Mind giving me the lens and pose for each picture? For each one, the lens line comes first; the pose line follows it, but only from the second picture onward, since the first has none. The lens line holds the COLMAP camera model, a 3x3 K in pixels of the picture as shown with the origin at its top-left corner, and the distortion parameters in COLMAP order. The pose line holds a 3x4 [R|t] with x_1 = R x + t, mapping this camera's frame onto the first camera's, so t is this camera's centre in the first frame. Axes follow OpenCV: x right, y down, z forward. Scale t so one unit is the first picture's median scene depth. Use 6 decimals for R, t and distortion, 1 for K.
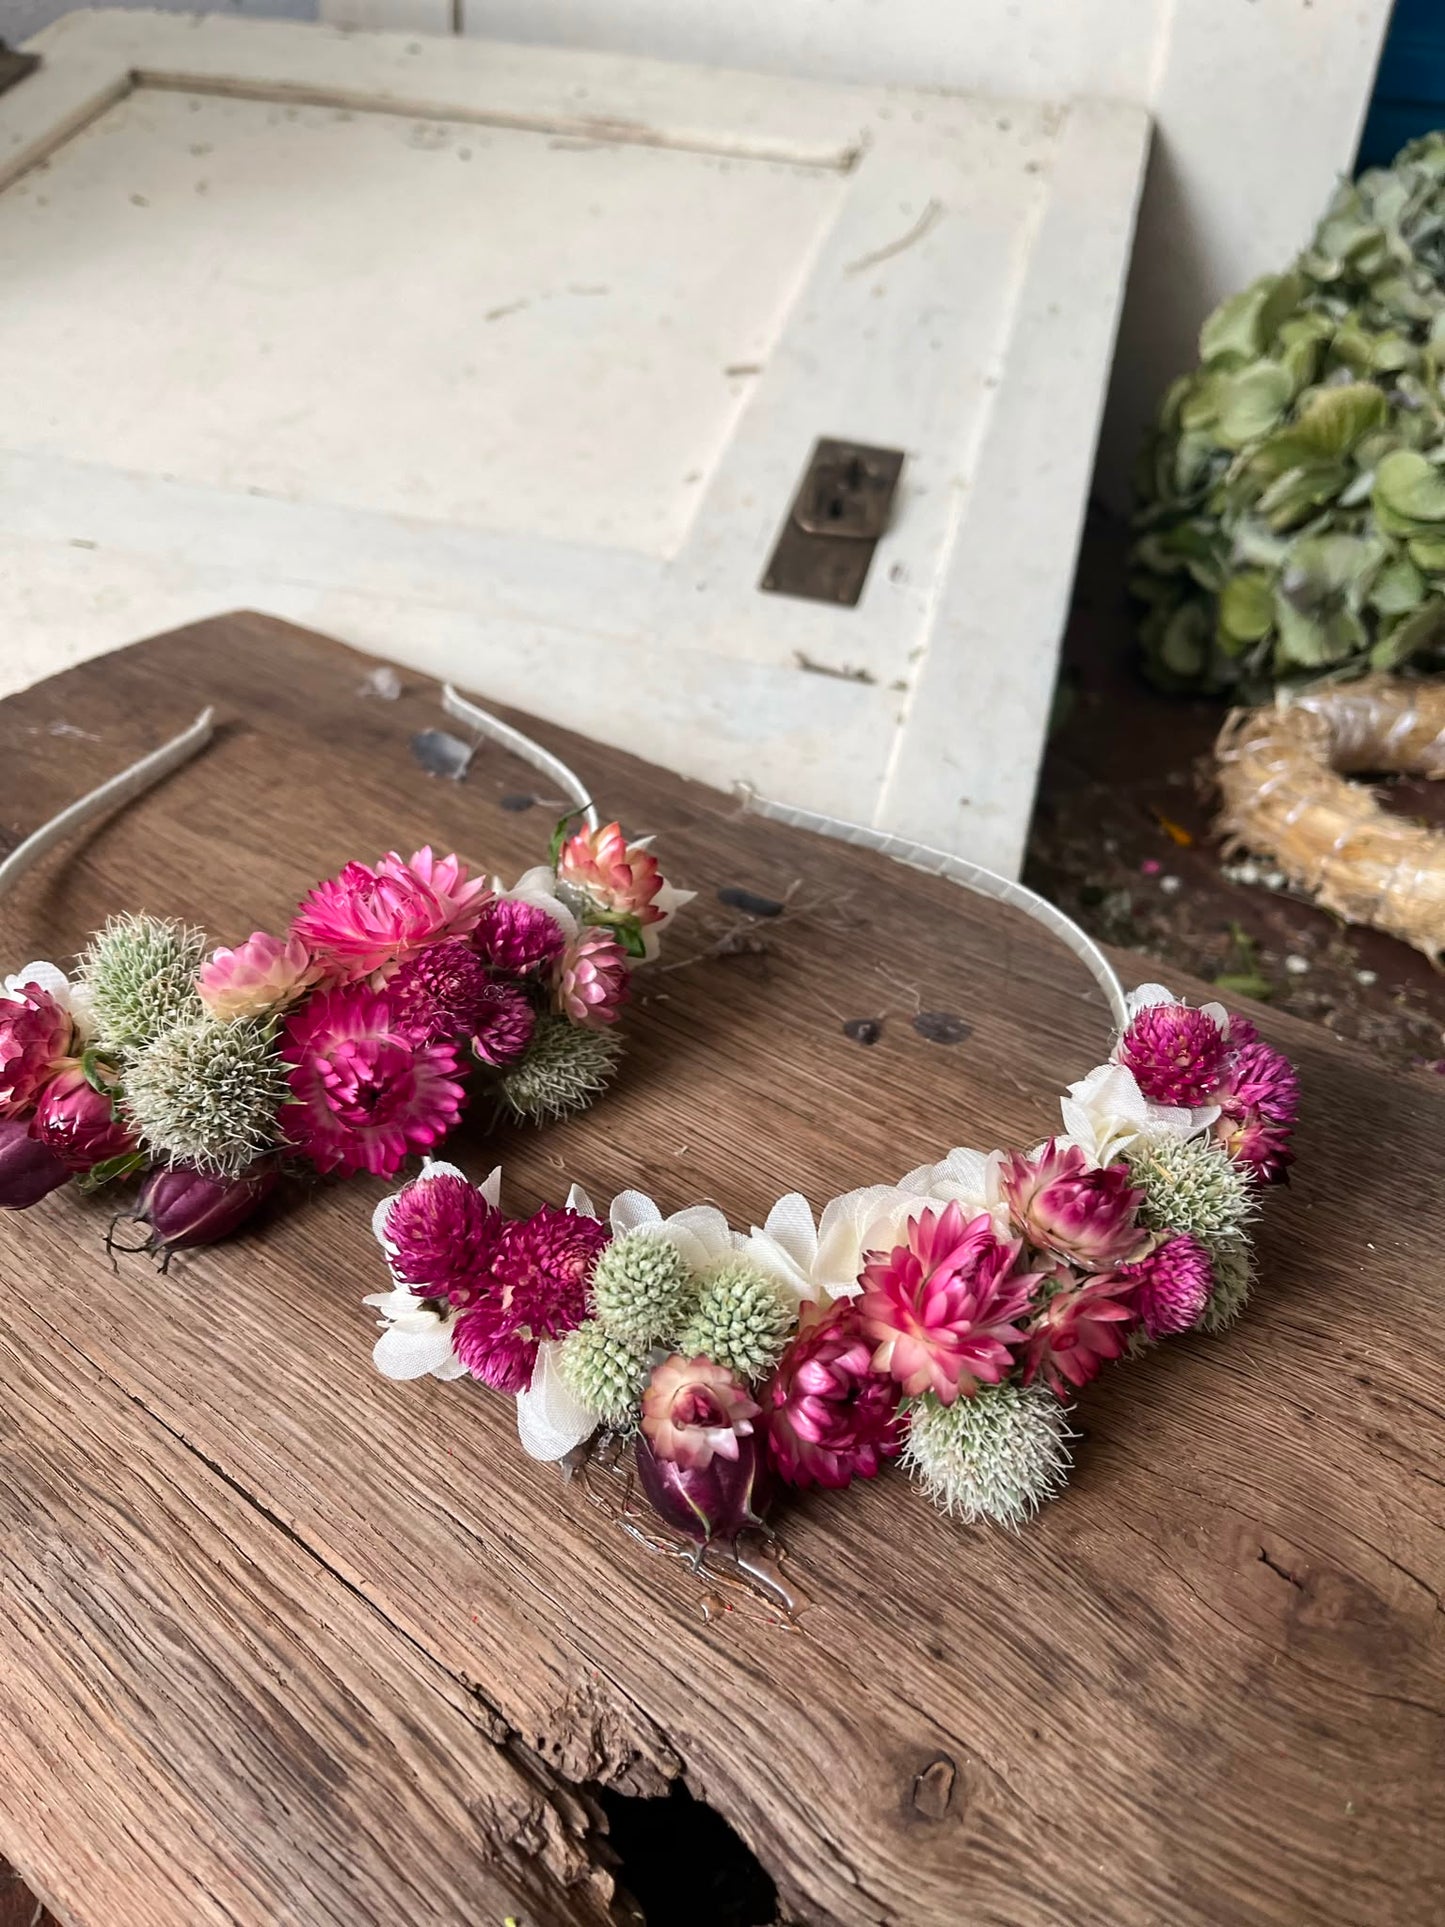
lens RADIAL K [[1508.5, 0, 713.2], [0, 1508.5, 965.7], [0, 0, 1]] dist [0.040322, -0.066620]
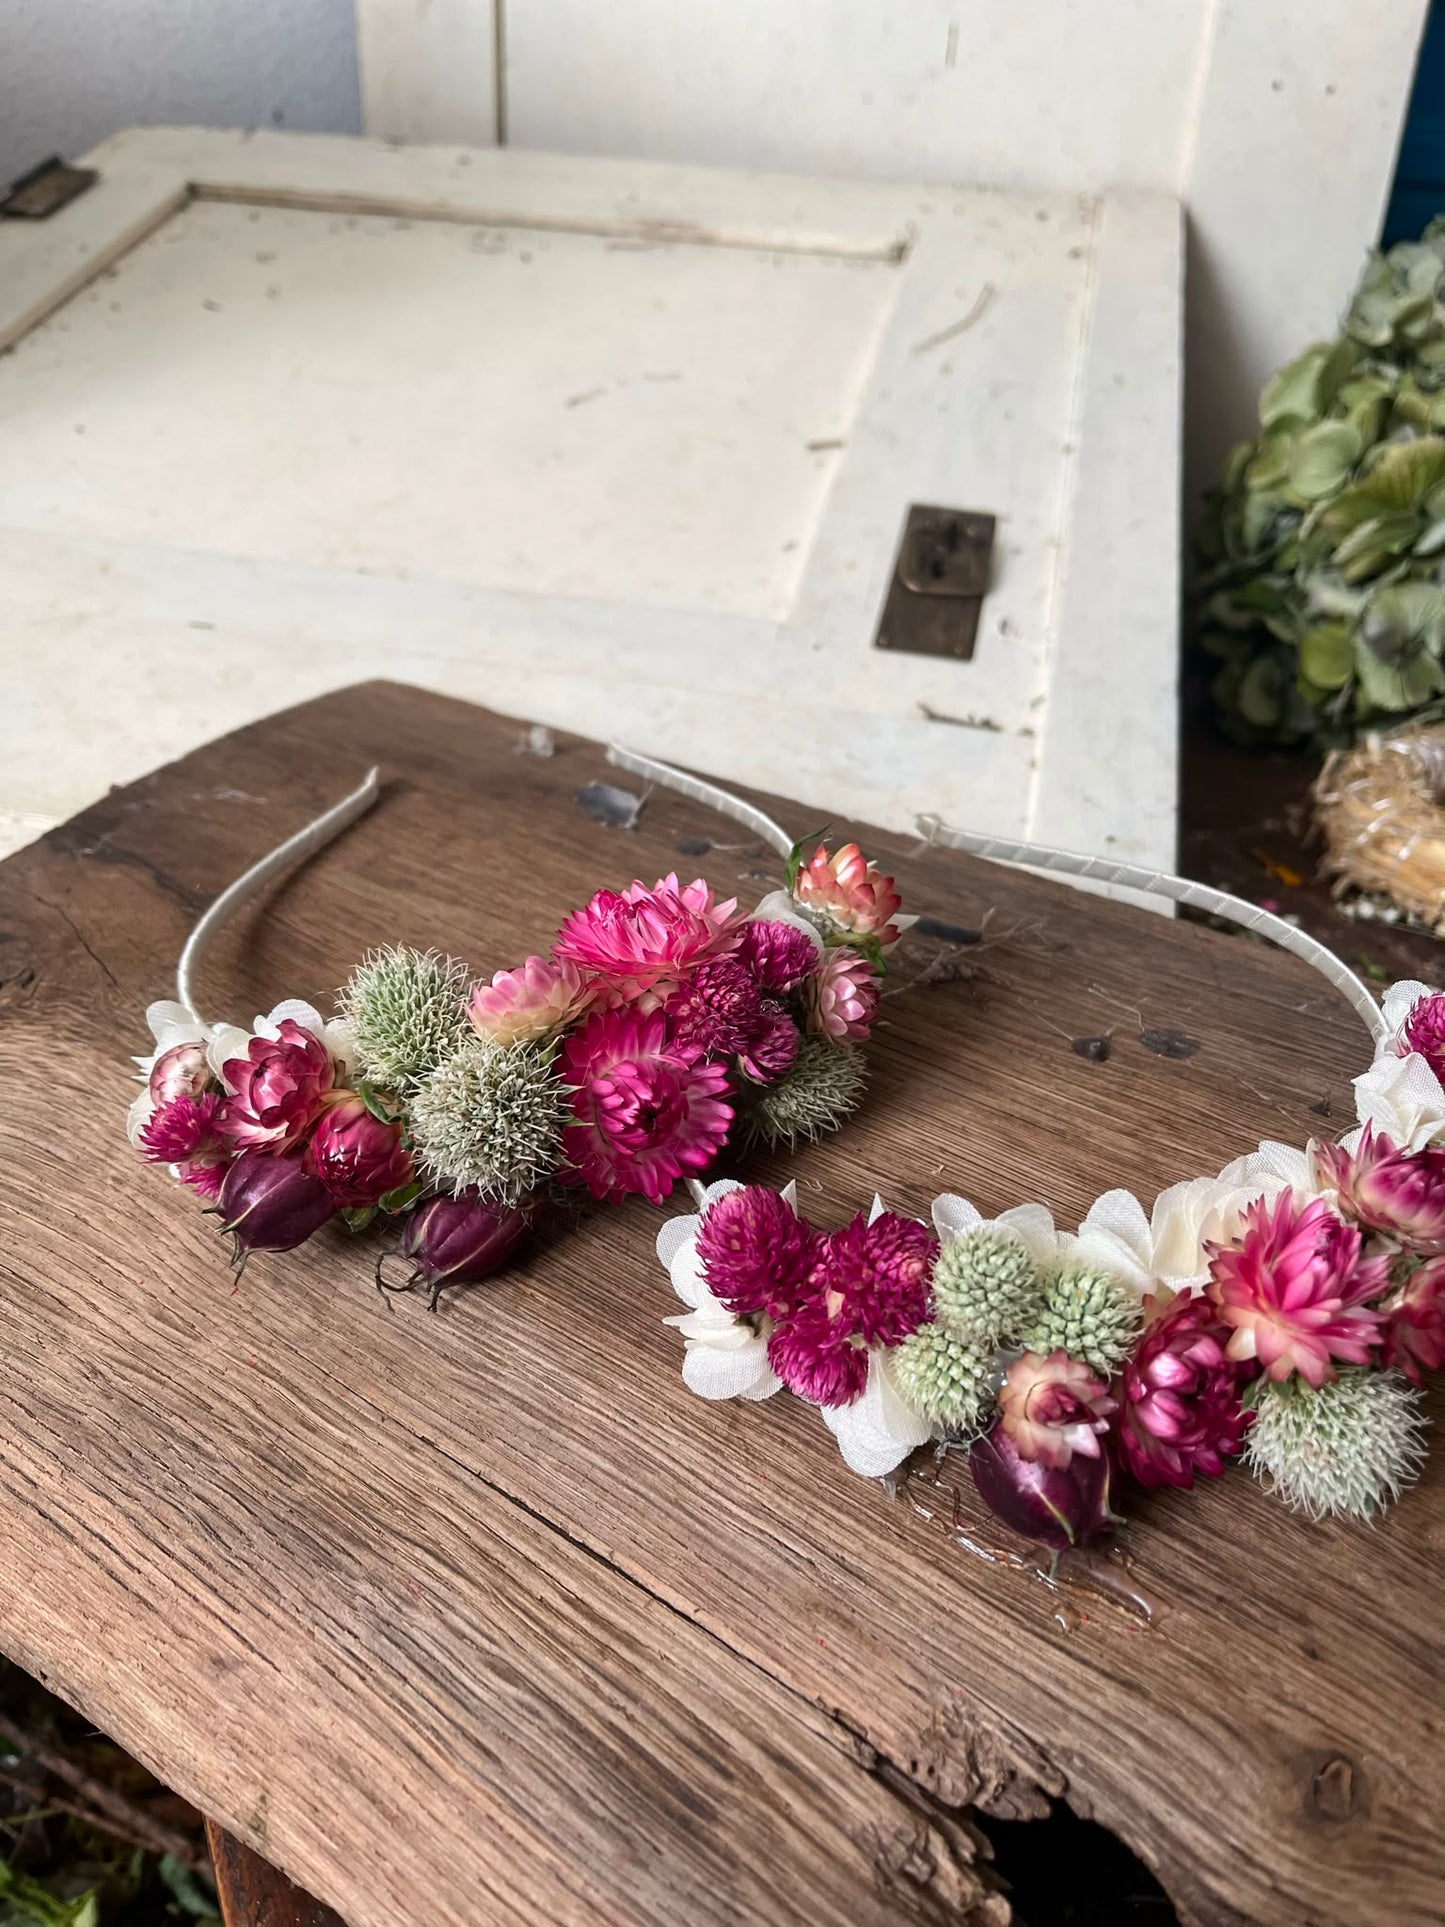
lens RADIAL K [[1508.5, 0, 713.2], [0, 1508.5, 965.7], [0, 0, 1]] dist [0.040322, -0.066620]
pose [[0.999123, -0.036647, 0.020237, -0.222806], [0.037949, 0.996948, -0.068224, 0.062552], [-0.017675, 0.068932, 0.997465, 0.008315]]
